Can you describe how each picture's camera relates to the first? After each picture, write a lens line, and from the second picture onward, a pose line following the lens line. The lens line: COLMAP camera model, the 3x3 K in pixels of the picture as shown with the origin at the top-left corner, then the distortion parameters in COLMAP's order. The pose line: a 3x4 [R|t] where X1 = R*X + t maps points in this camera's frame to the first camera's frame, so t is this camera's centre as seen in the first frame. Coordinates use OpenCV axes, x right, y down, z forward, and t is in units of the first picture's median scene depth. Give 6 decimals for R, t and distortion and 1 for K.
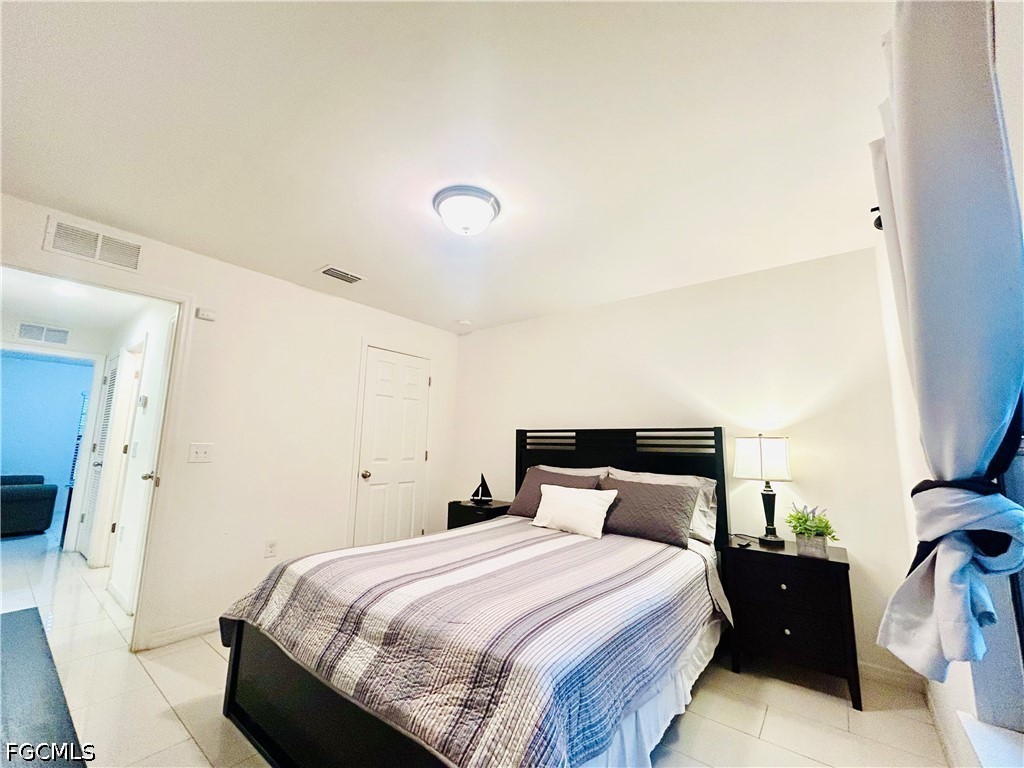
lens RADIAL K [[411.5, 0, 512.4], [0, 411.5, 385.1], [0, 0, 1]] dist [-0.001577, 0.000971]
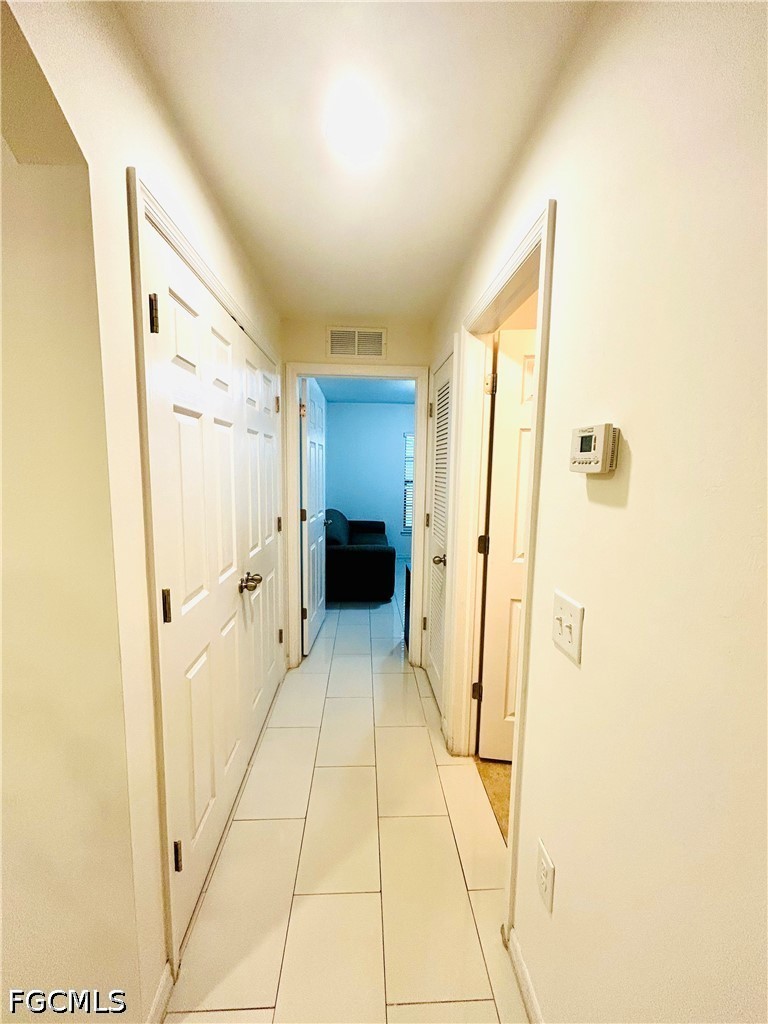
lens RADIAL K [[411.5, 0, 384.0], [0, 411.5, 512.0], [0, 0, 1]] dist [-0.001577, 0.000971]
pose [[0.659348, 0.074946, -0.748093, -1.006402], [0.106177, 0.975765, 0.191336, 0.019483], [0.744303, -0.205587, 0.635411, 0.940646]]
